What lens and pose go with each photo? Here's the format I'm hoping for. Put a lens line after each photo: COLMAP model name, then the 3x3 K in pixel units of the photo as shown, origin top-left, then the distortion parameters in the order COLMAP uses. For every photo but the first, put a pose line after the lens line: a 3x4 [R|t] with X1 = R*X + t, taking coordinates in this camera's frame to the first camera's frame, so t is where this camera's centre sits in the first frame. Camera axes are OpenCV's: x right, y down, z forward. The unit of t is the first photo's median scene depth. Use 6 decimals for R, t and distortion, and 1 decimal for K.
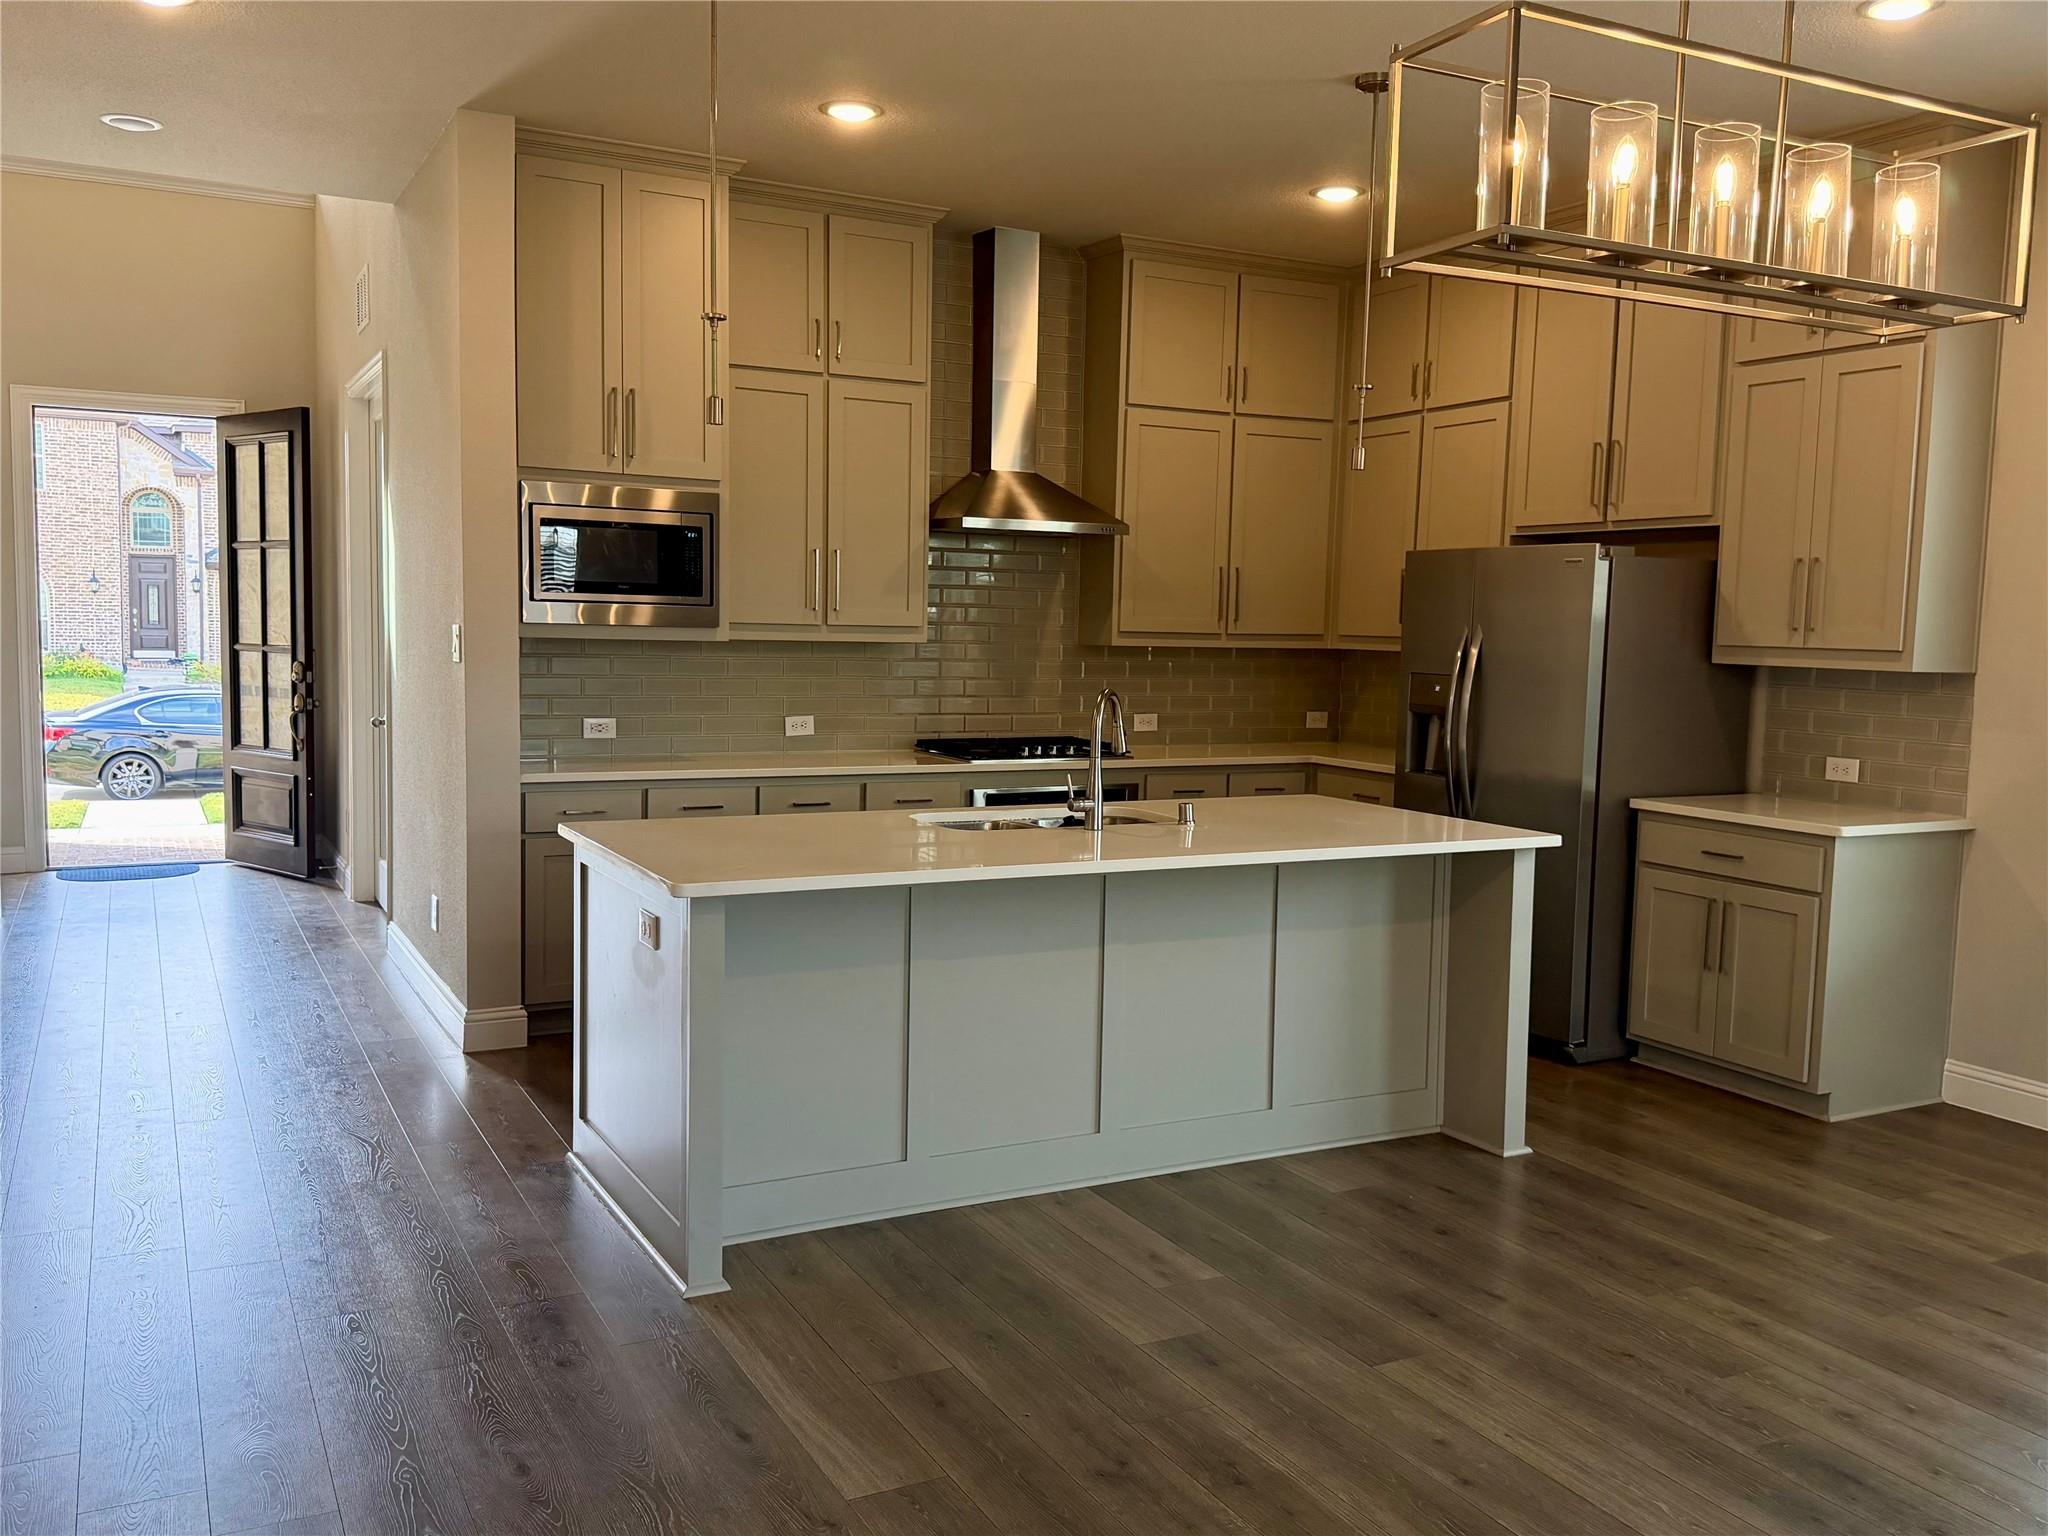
lens RADIAL K [[1669.2, 0, 1012.5], [0, 1669.2, 774.7], [0, 0, 1]] dist [0.059321, -0.059661]
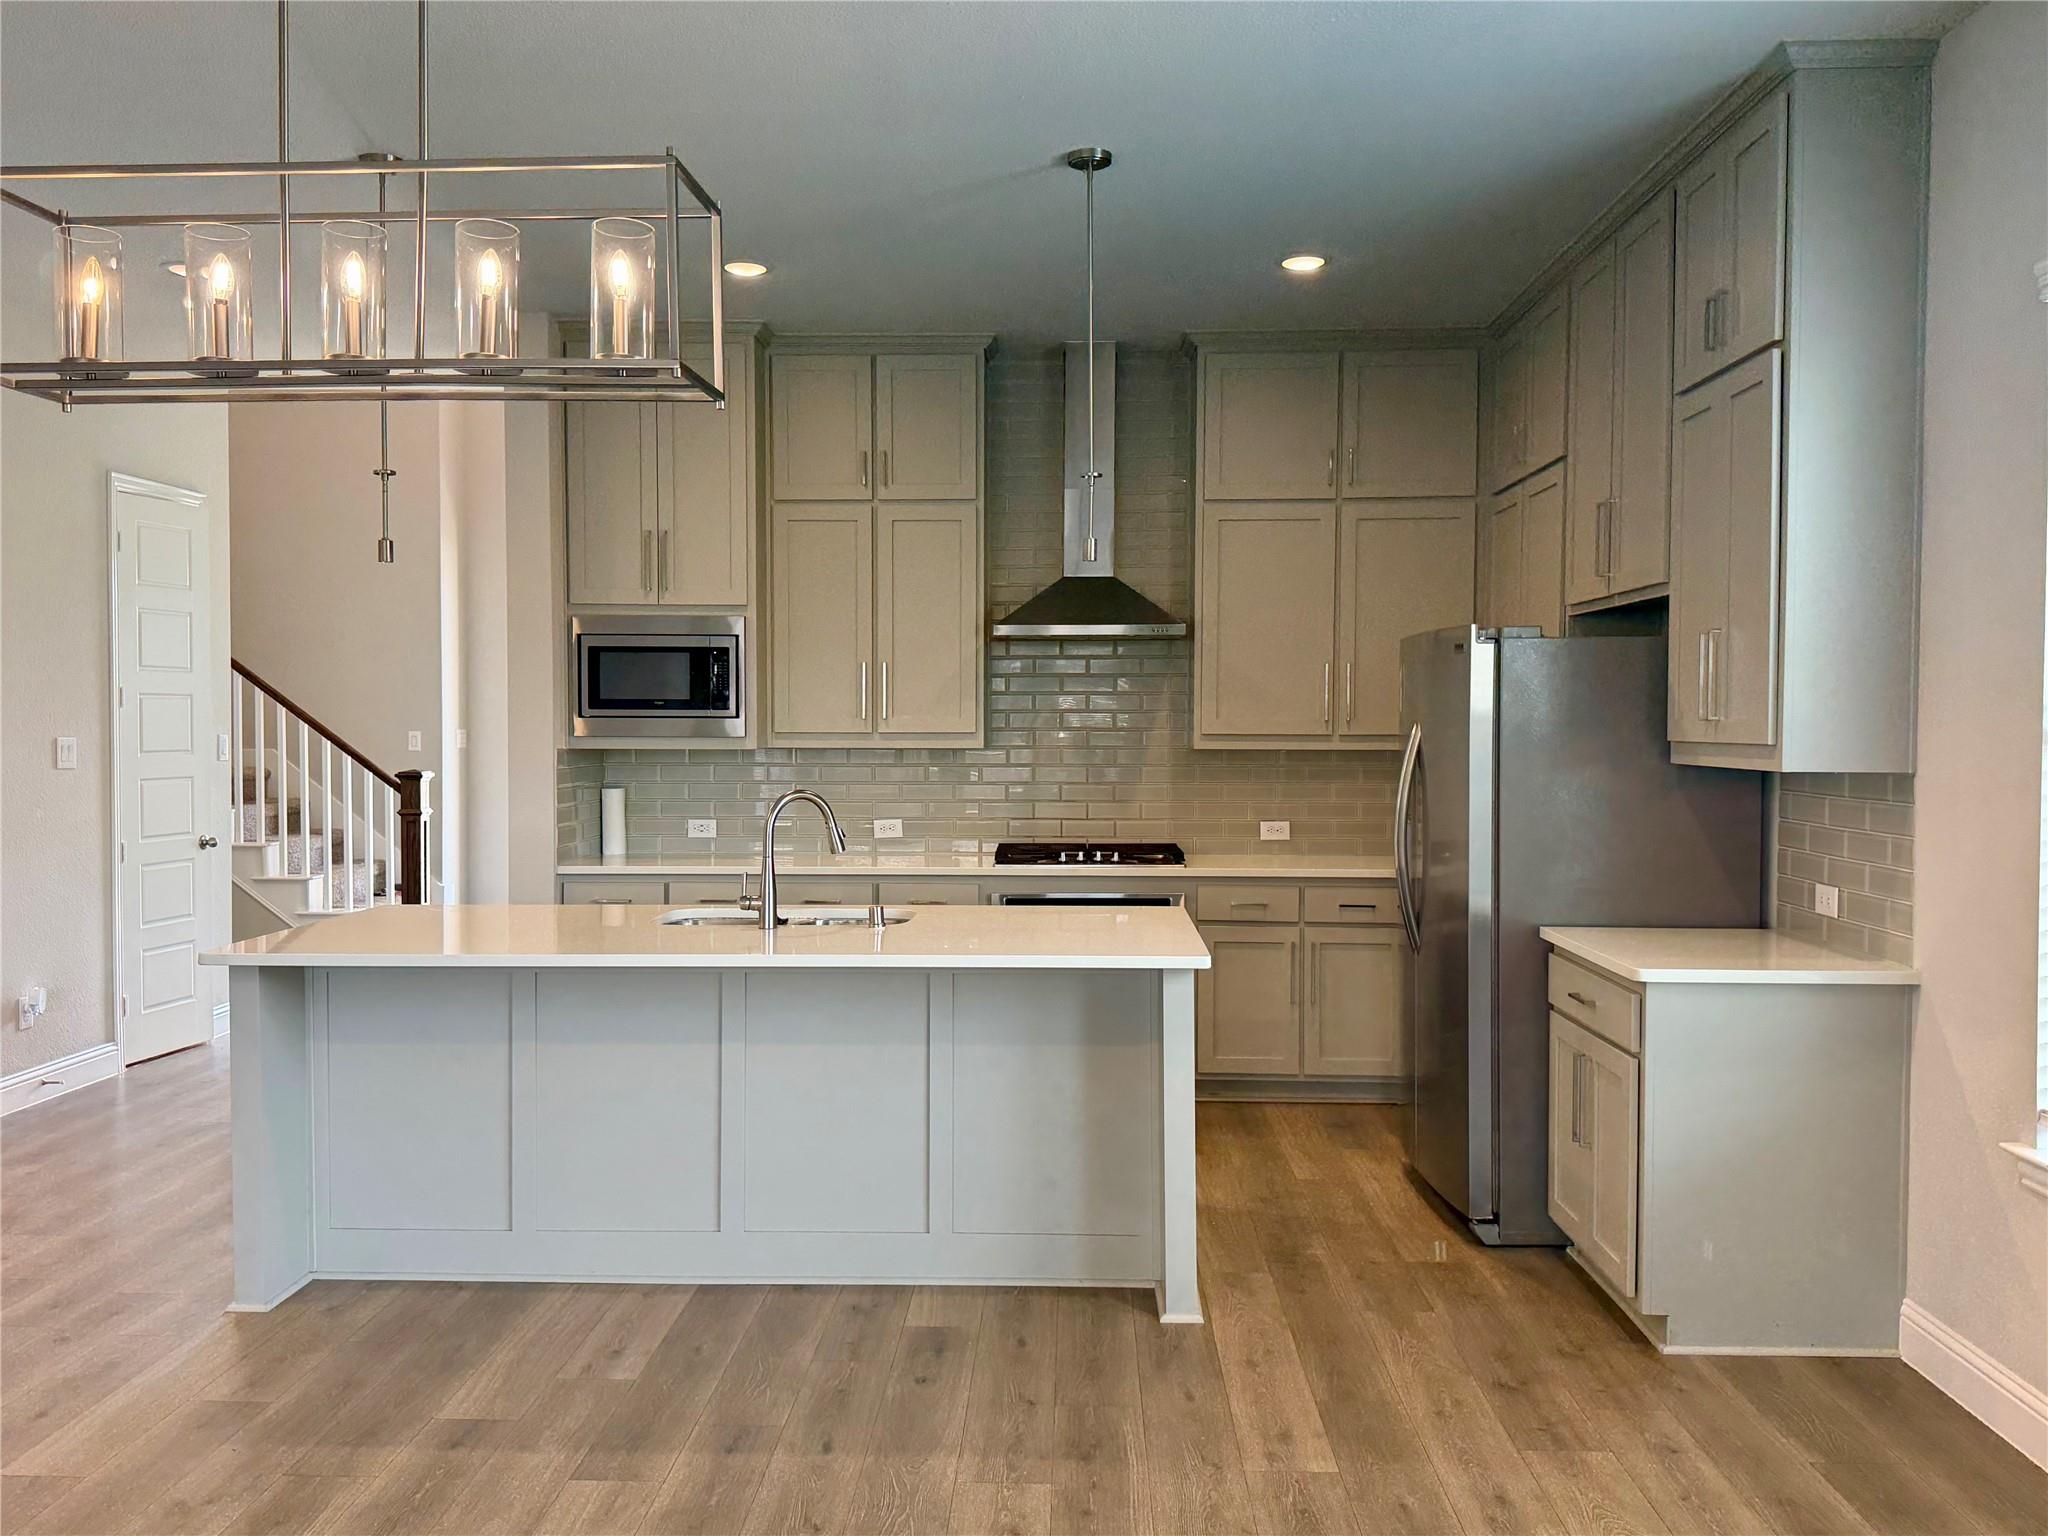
lens RADIAL K [[1669.2, 0, 1022.3], [0, 1669.2, 753.1], [0, 0, 1]] dist [0.059321, -0.059661]
pose [[0.868700, -0.010534, -0.495226, 0.624392], [-0.028968, 0.996982, -0.072021, -0.004558], [0.494491, 0.076910, 0.865774, 0.167407]]
